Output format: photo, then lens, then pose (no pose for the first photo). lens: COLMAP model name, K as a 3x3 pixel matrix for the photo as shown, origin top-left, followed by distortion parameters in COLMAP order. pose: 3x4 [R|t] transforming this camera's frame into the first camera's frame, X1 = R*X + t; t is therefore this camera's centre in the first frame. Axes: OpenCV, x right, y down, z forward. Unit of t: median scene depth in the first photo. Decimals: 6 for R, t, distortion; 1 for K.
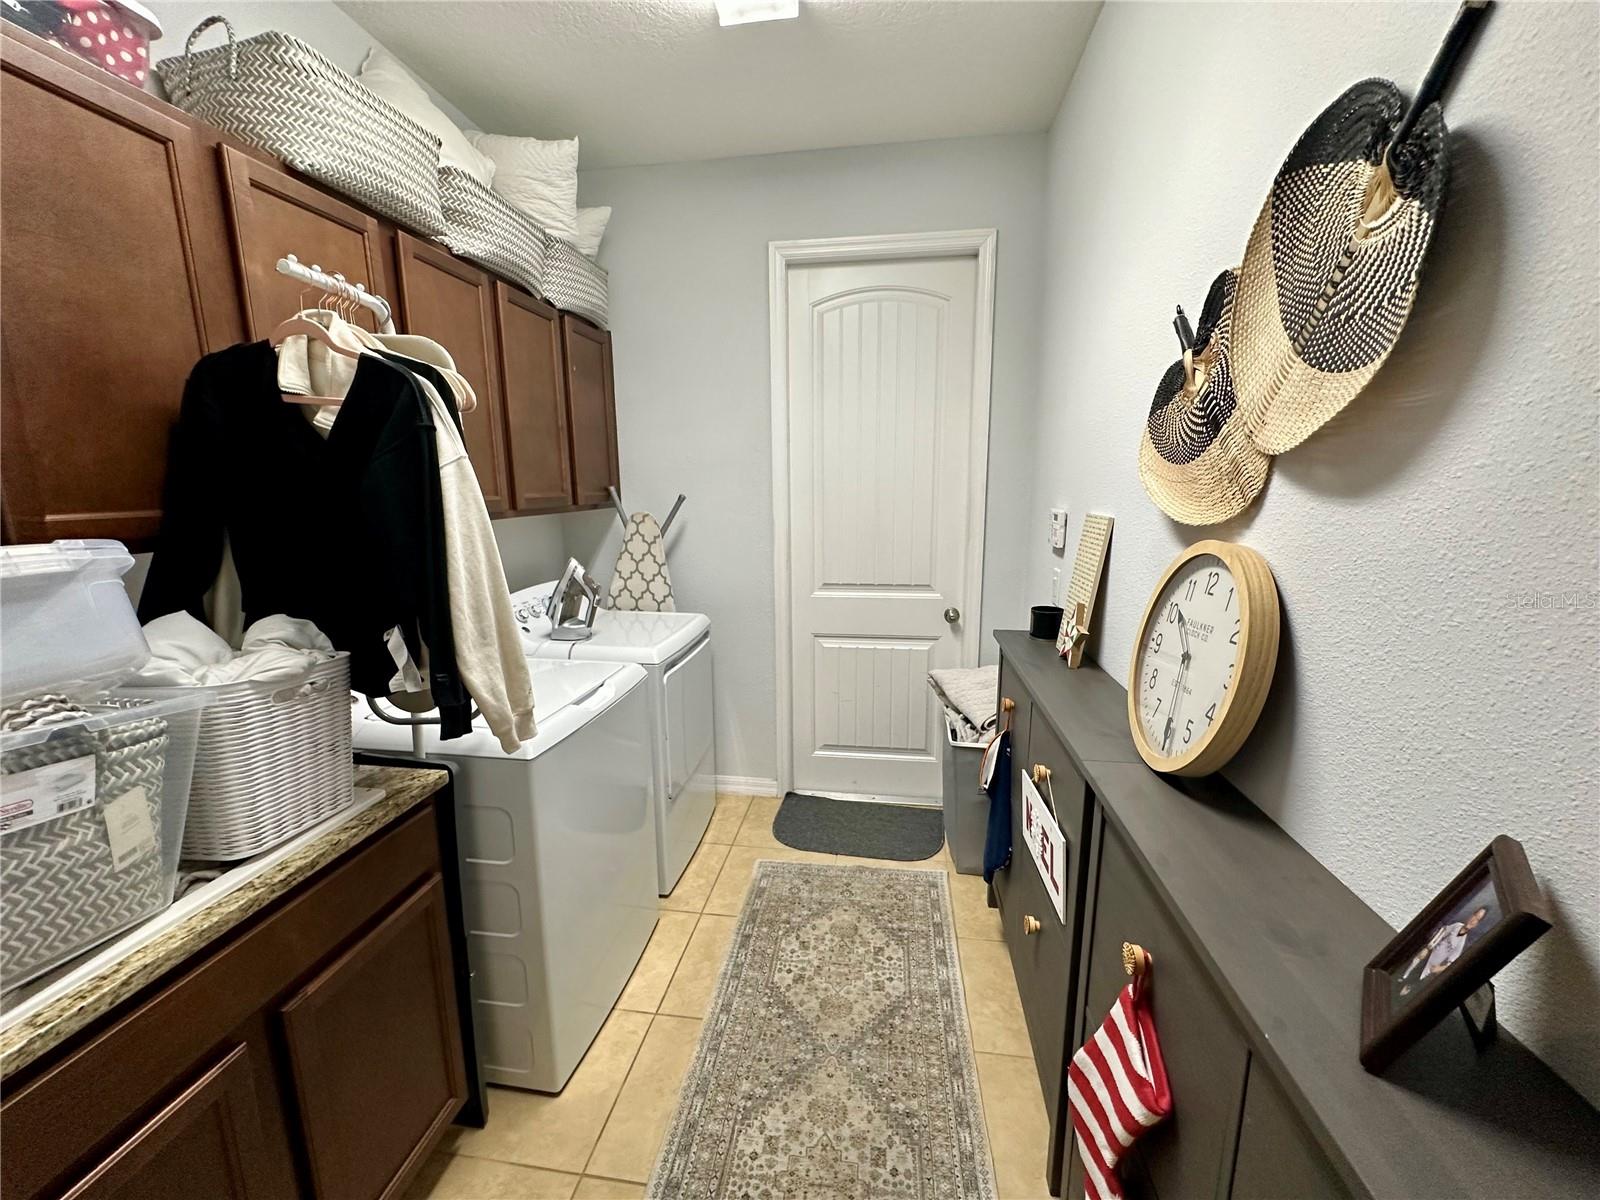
lens RADIAL K [[640.6, 0, 799.1], [0, 640.6, 602.5], [0, 0, 1]] dist [-0.004007, 0.001228]
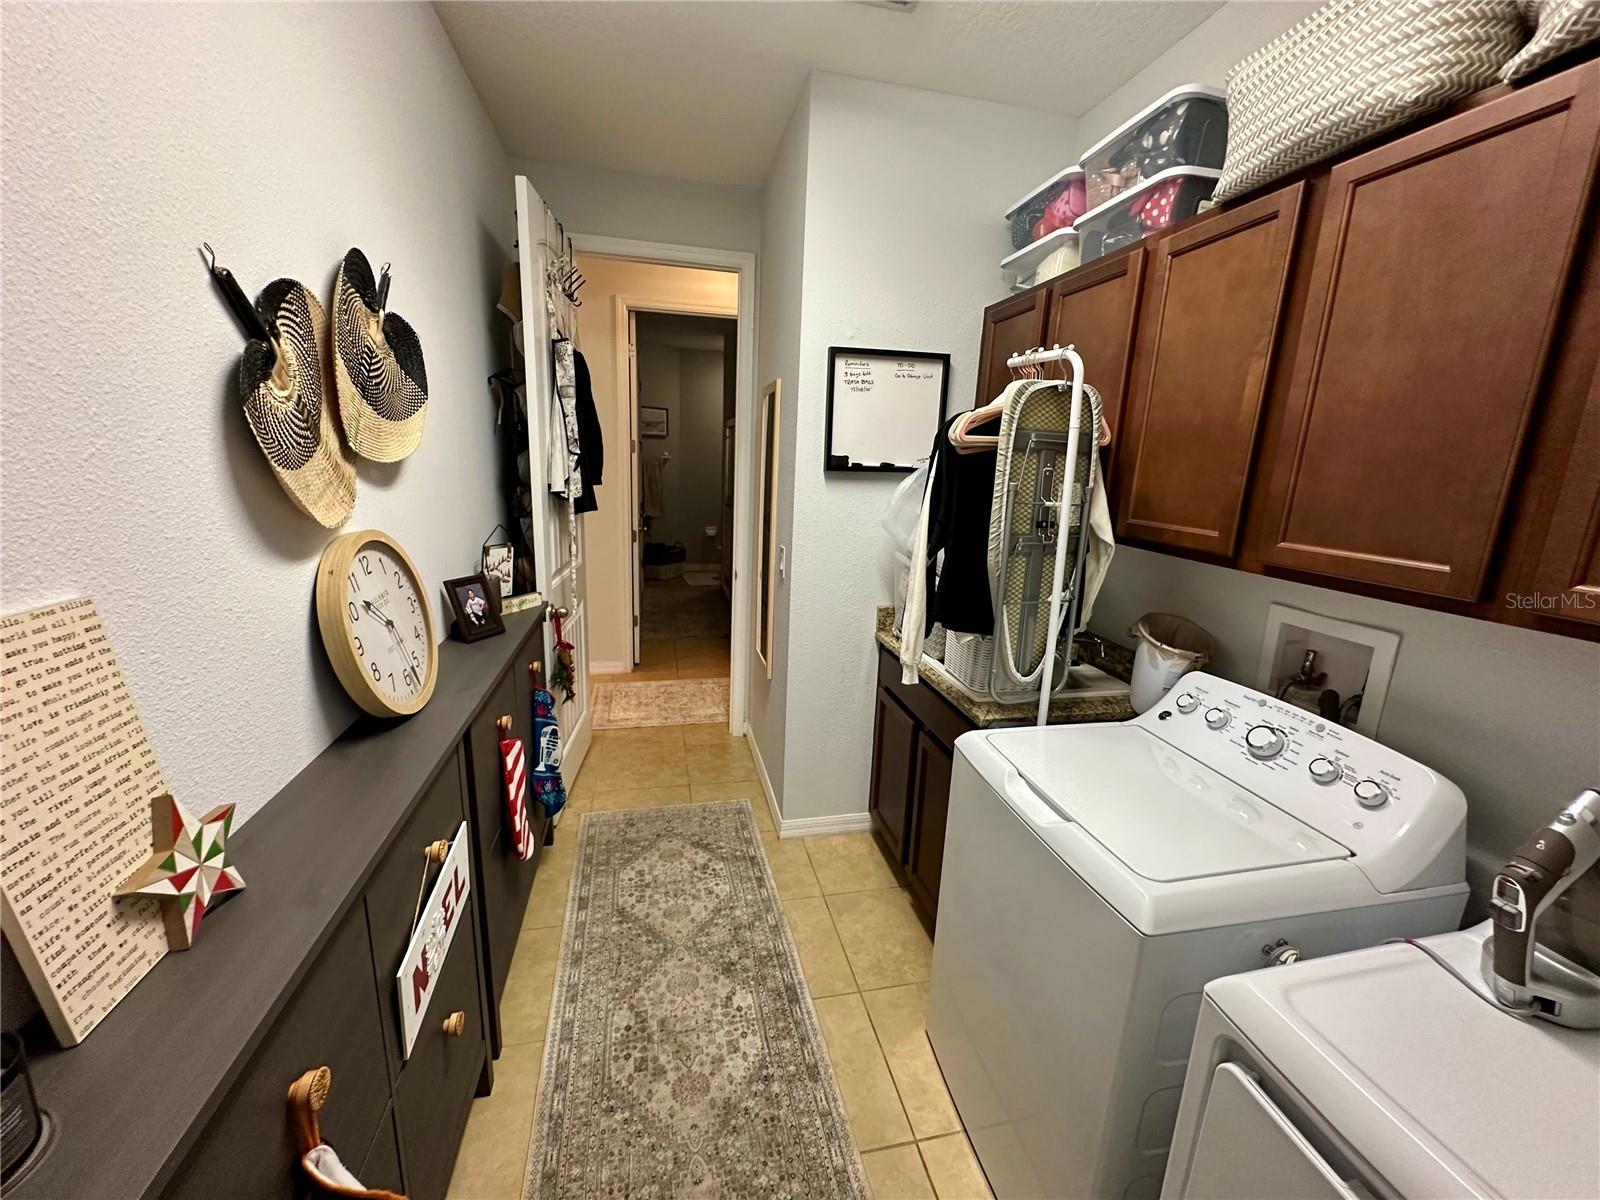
lens RADIAL K [[640.6, 0, 799.1], [0, 640.6, 602.5], [0, 0, 1]] dist [-0.004007, 0.001228]
pose [[-0.934572, 0.051891, -0.351970, 0.210426], [-0.095970, 0.915863, 0.389852, -0.371427], [0.342586, 0.398124, -0.850960, 1.669925]]
